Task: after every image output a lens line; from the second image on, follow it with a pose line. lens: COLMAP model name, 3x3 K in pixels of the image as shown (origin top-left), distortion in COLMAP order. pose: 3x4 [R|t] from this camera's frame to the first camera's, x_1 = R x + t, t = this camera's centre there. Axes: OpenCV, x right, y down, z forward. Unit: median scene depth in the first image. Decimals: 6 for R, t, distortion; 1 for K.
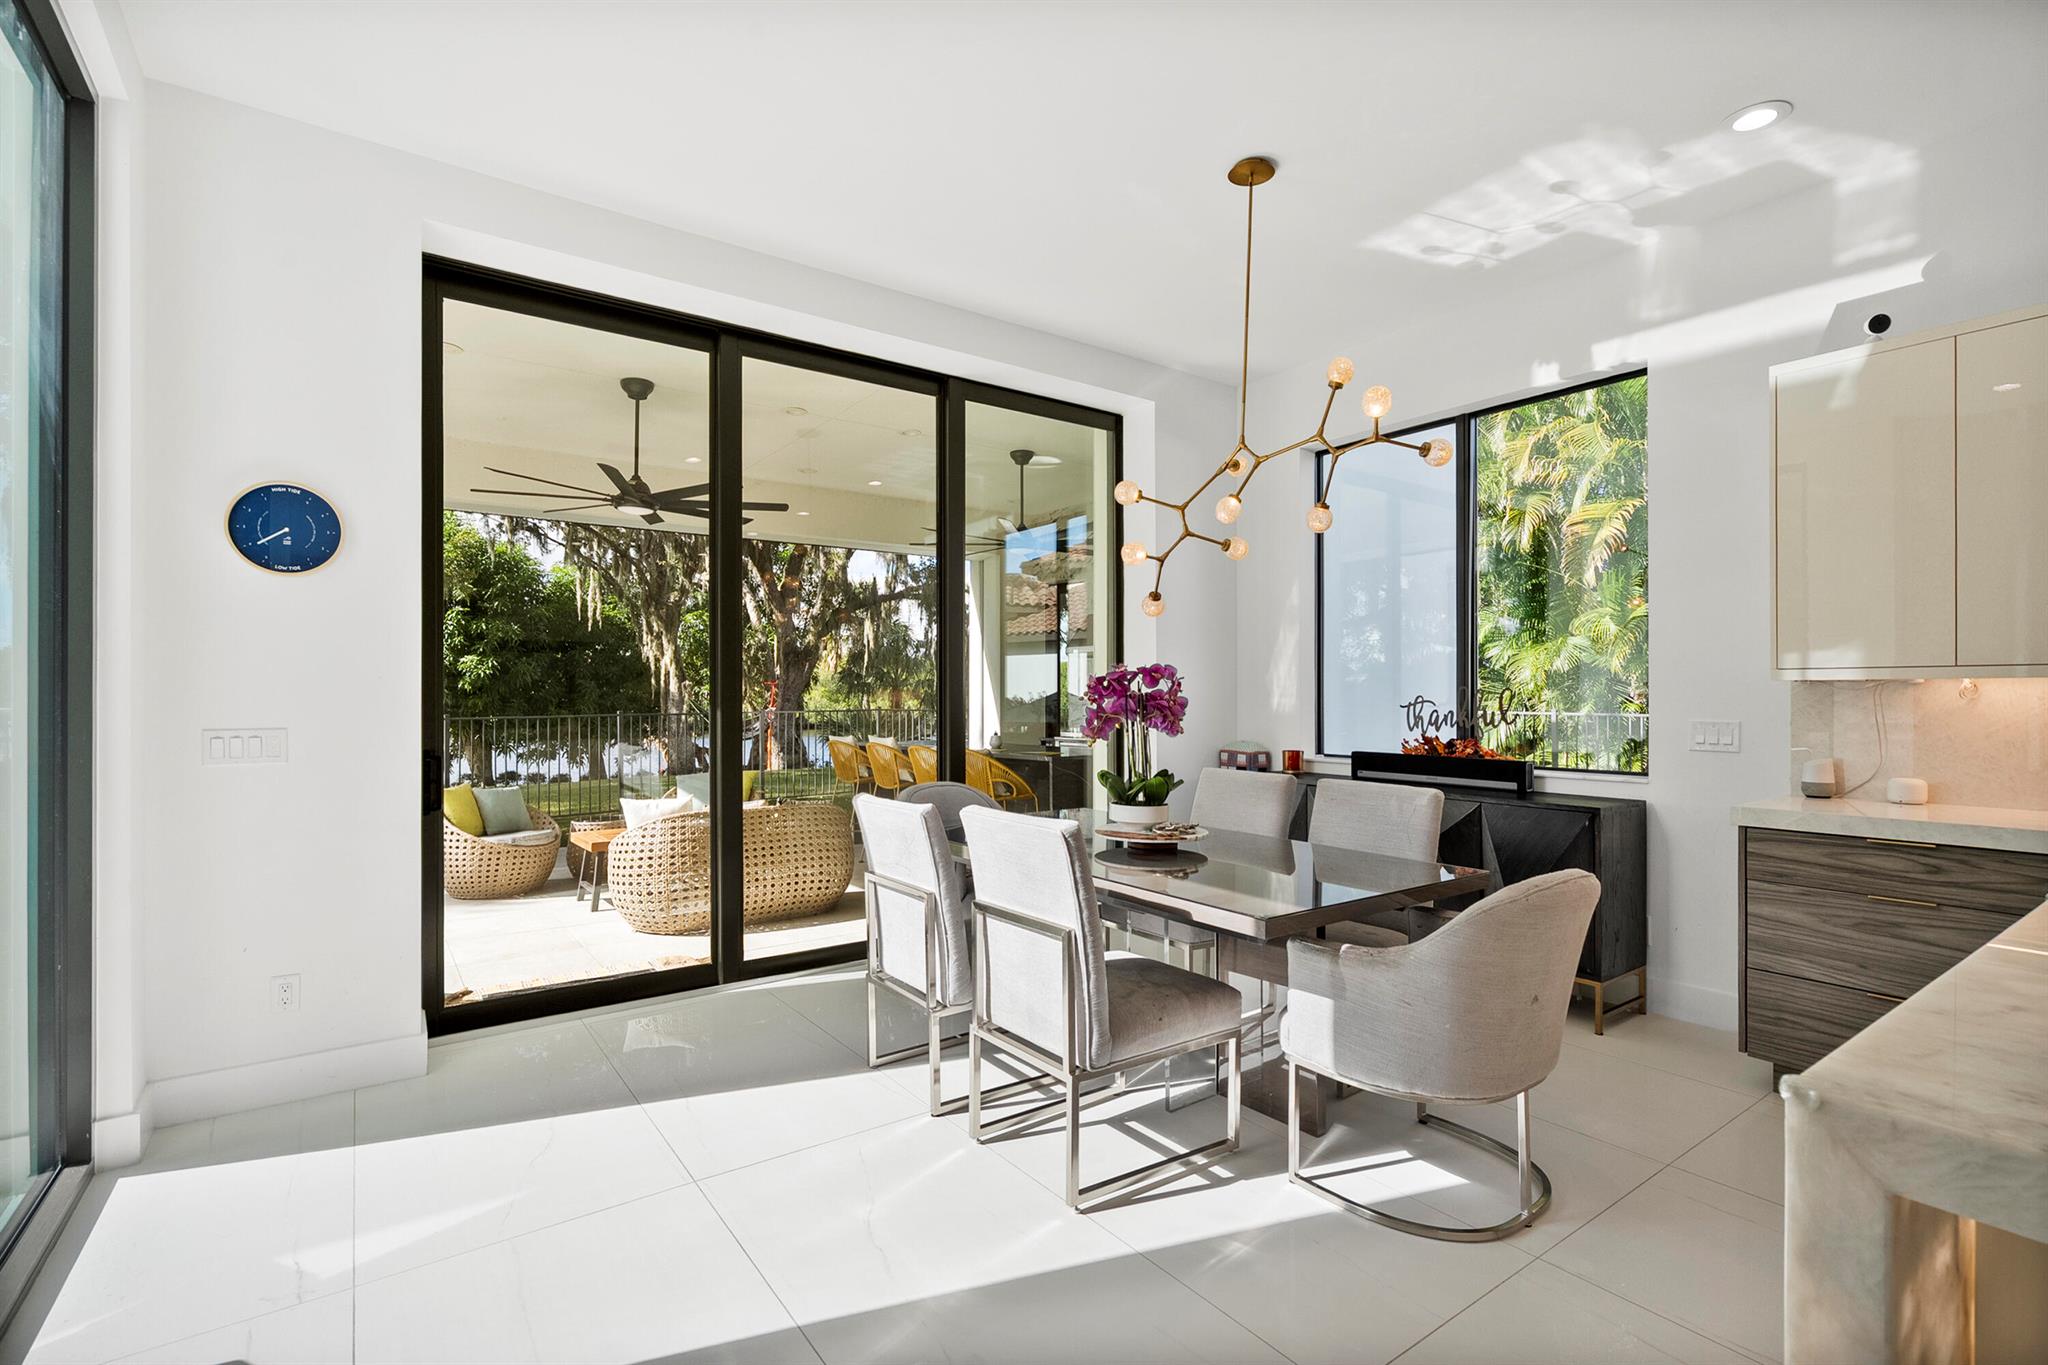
lens RADIAL K [[938.2, 0, 1025.1], [0, 938.2, 696.9], [0, 0, 1]] dist [-0.004047, 0.002385]
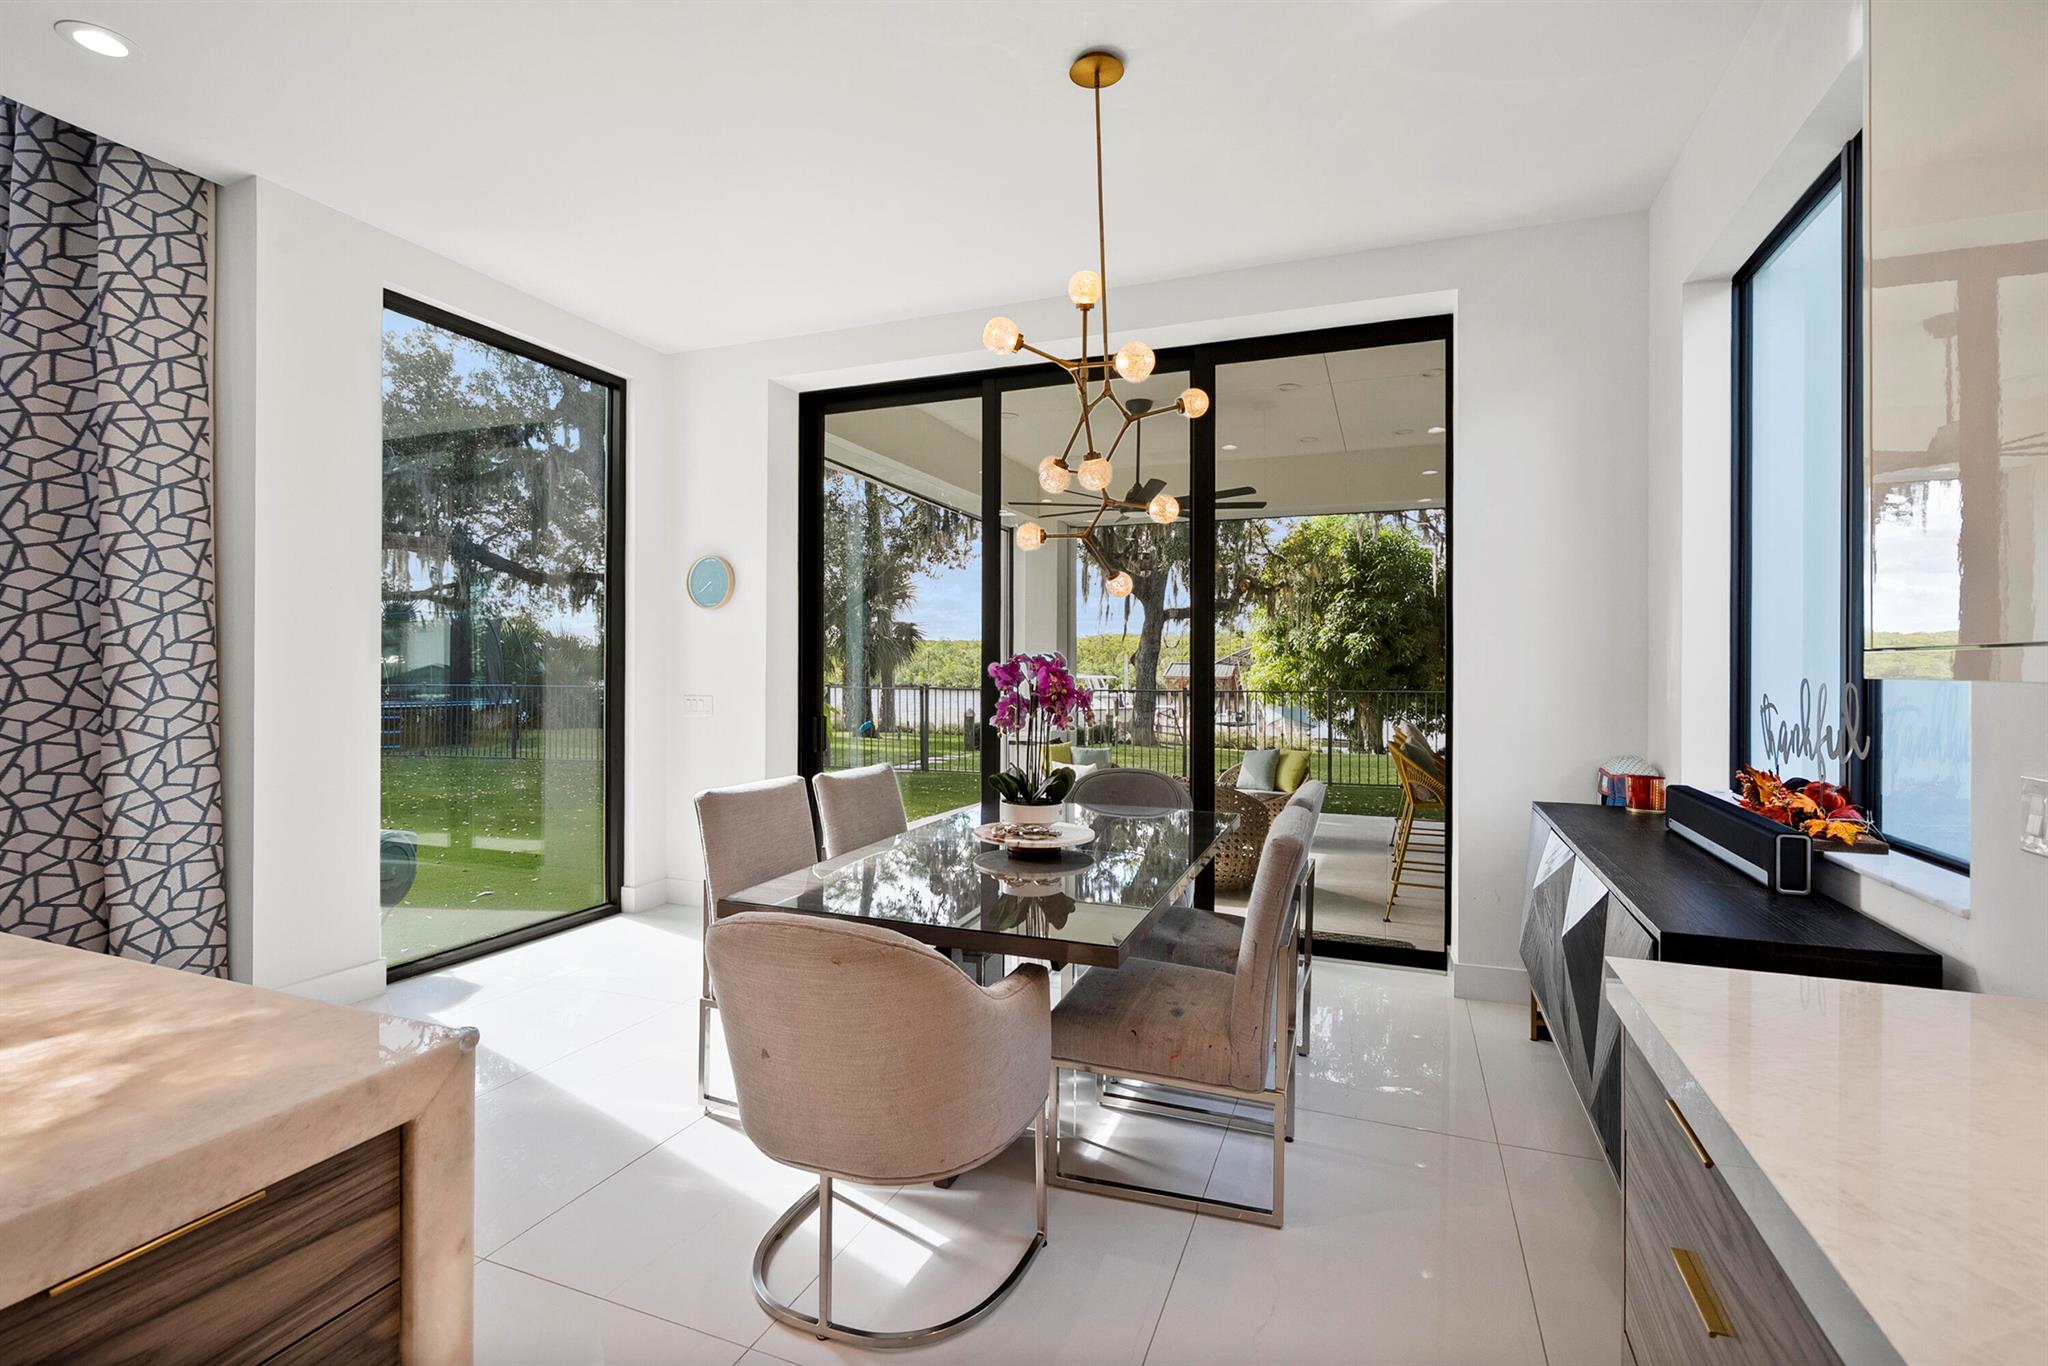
lens RADIAL K [[938.2, 0, 1009.9], [0, 938.2, 673.4], [0, 0, 1]] dist [-0.004047, 0.002385]
pose [[0.536419, 0.006454, -0.843927, 0.132134], [-0.002303, 0.999978, 0.006184, -0.002916], [0.843949, -0.001373, 0.536422, 0.069677]]
